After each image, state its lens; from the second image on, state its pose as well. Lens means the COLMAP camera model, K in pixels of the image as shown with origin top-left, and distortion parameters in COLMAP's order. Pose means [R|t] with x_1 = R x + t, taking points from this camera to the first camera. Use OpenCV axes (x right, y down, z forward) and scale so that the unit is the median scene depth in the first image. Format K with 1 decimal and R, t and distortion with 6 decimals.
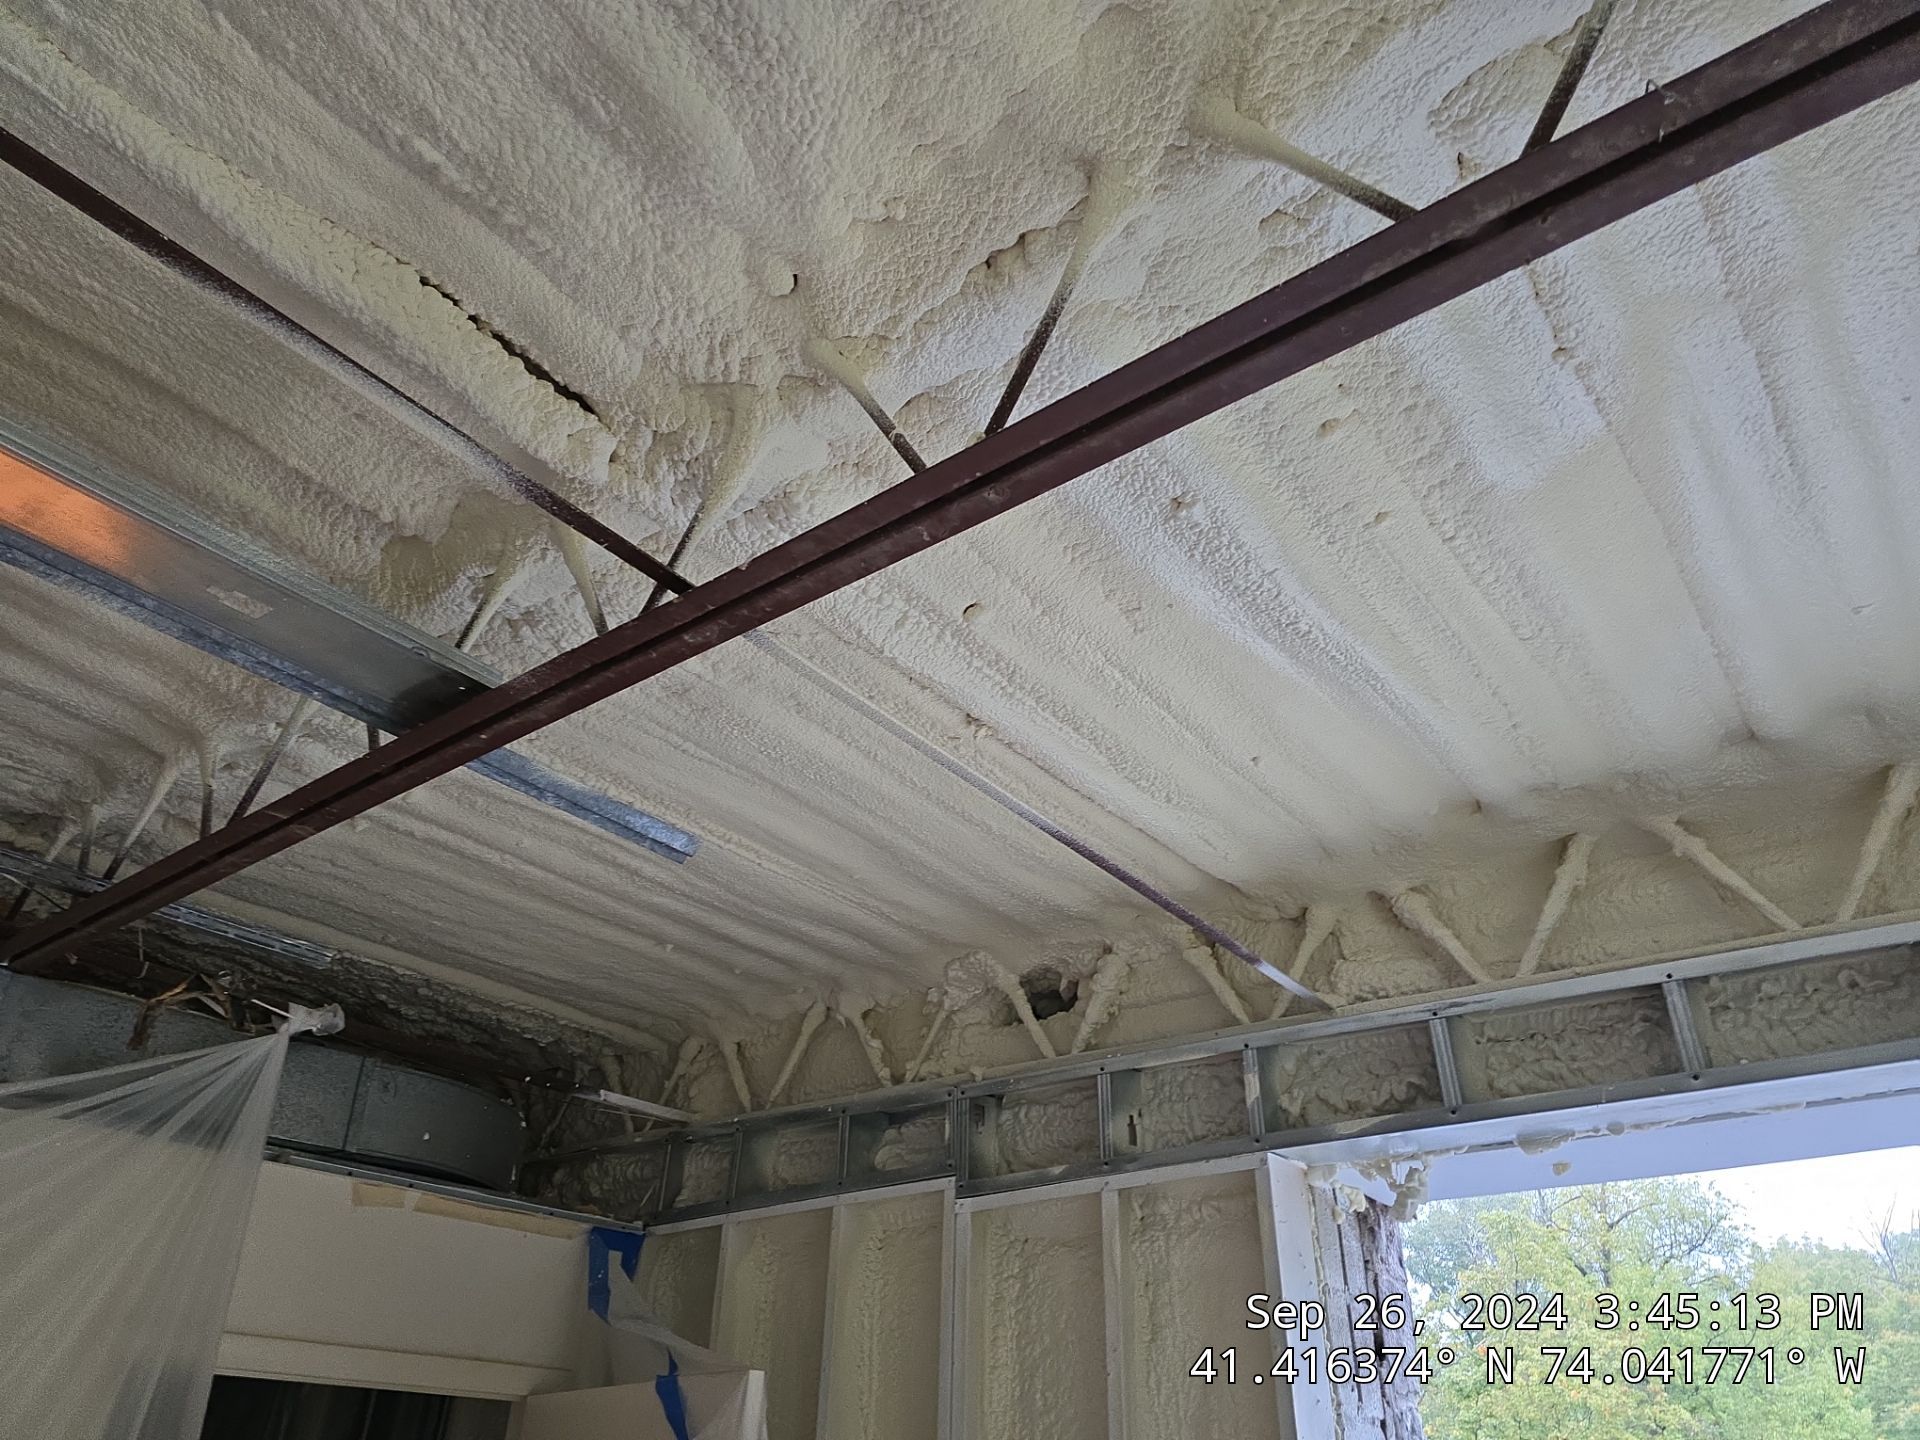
lens RADIAL K [[1259.6, 0, 961.8], [0, 1259.6, 729.5], [0, 0, 1]] dist [0.065901, -0.054716]
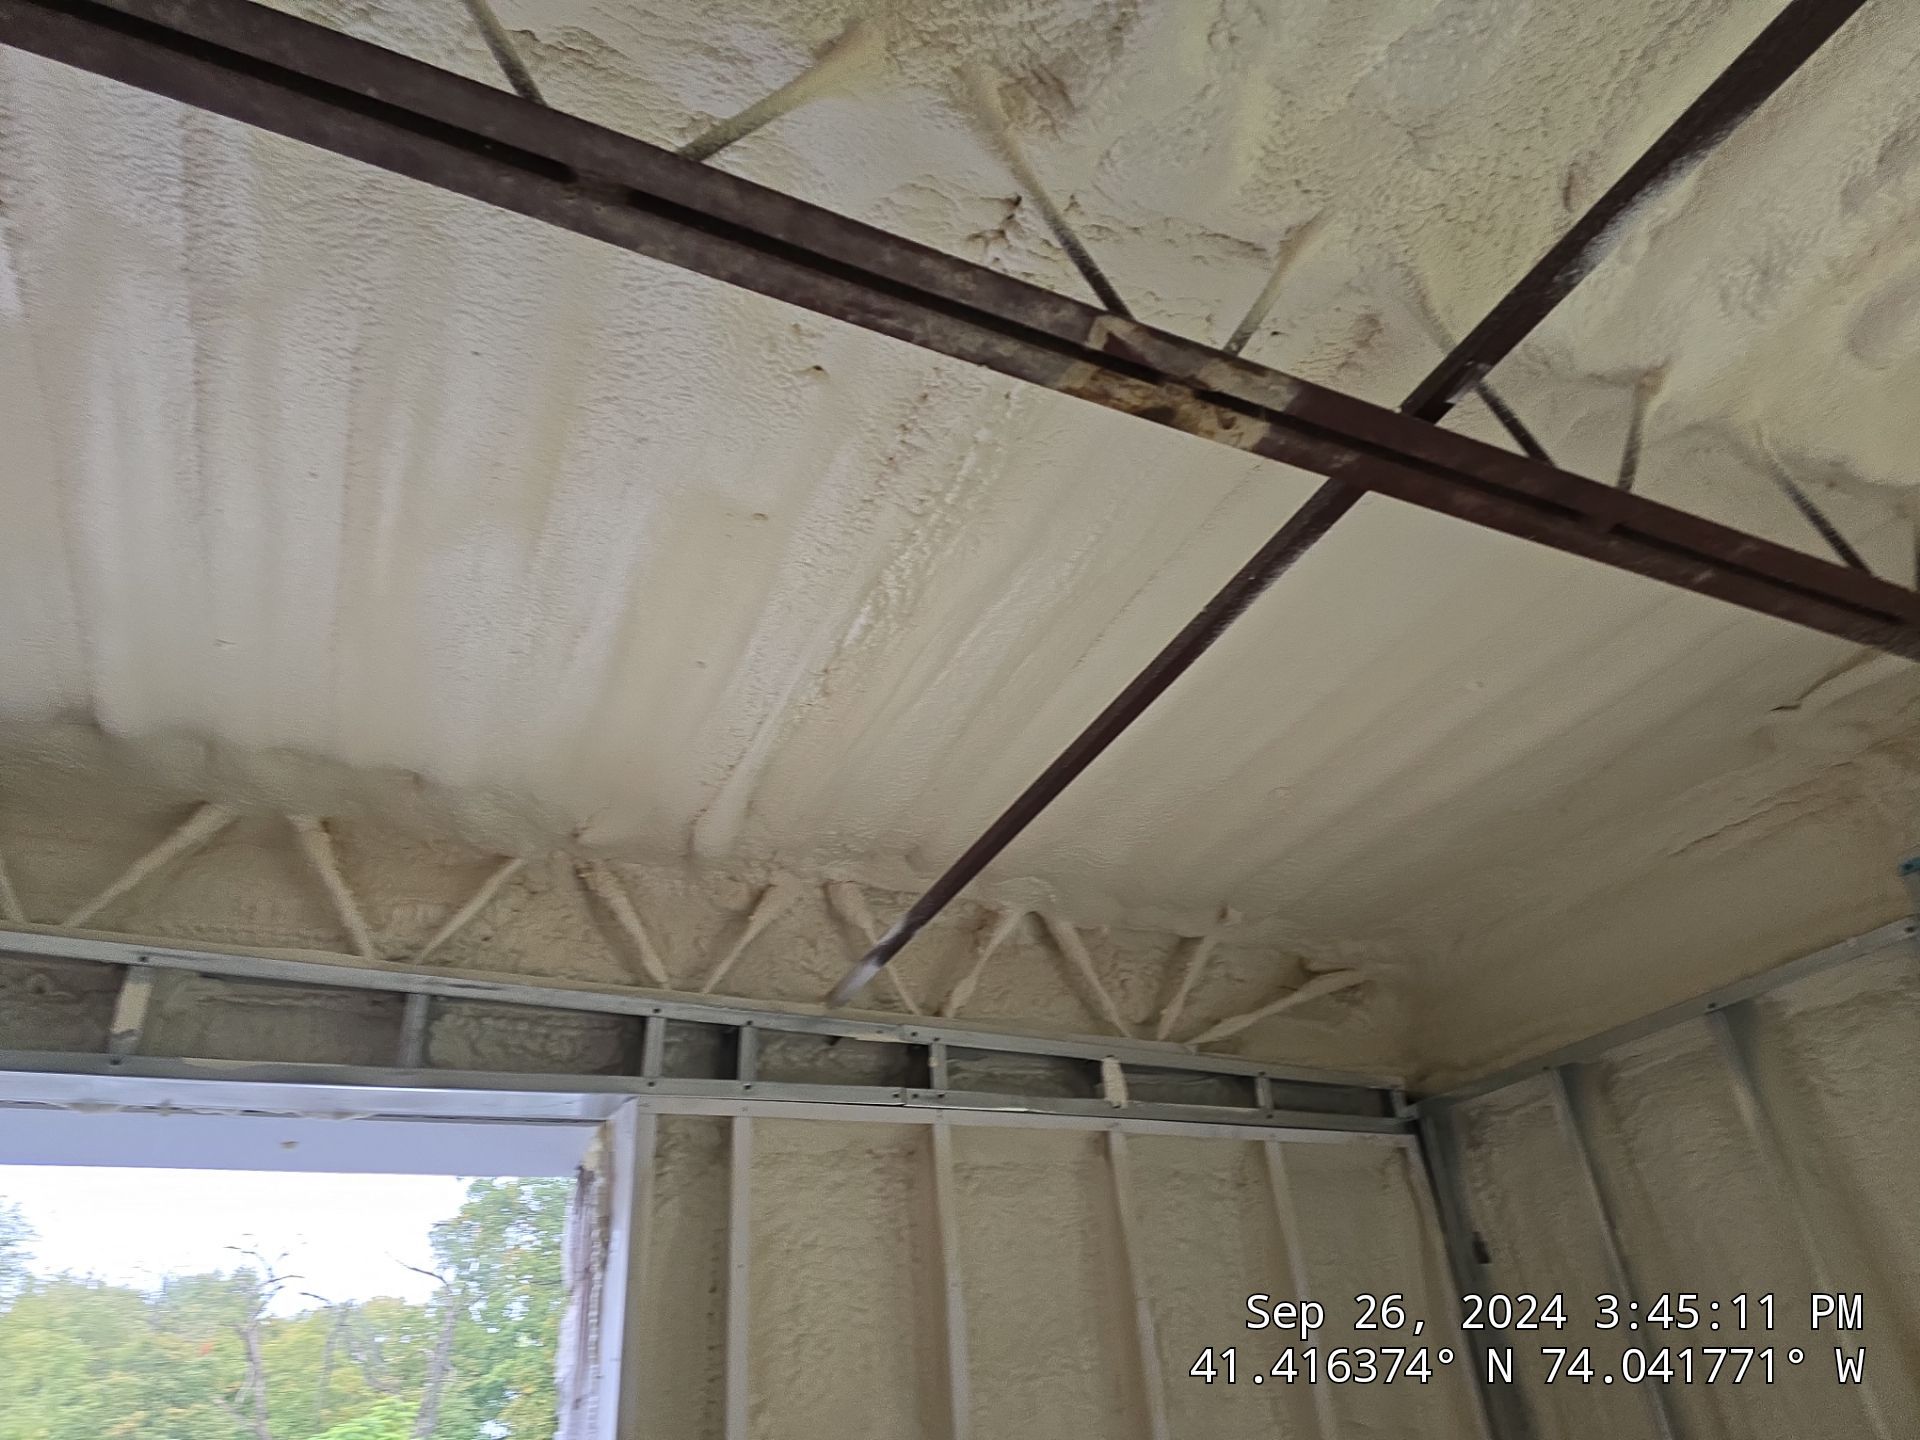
lens RADIAL K [[1259.6, 0, 961.8], [0, 1259.6, 729.5], [0, 0, 1]] dist [0.065901, -0.054716]
pose [[0.481170, 0.415668, 0.771813, 0.197479], [-0.394217, 0.888988, -0.233008, -0.023959], [-0.782987, -0.192145, 0.591618, -0.077008]]
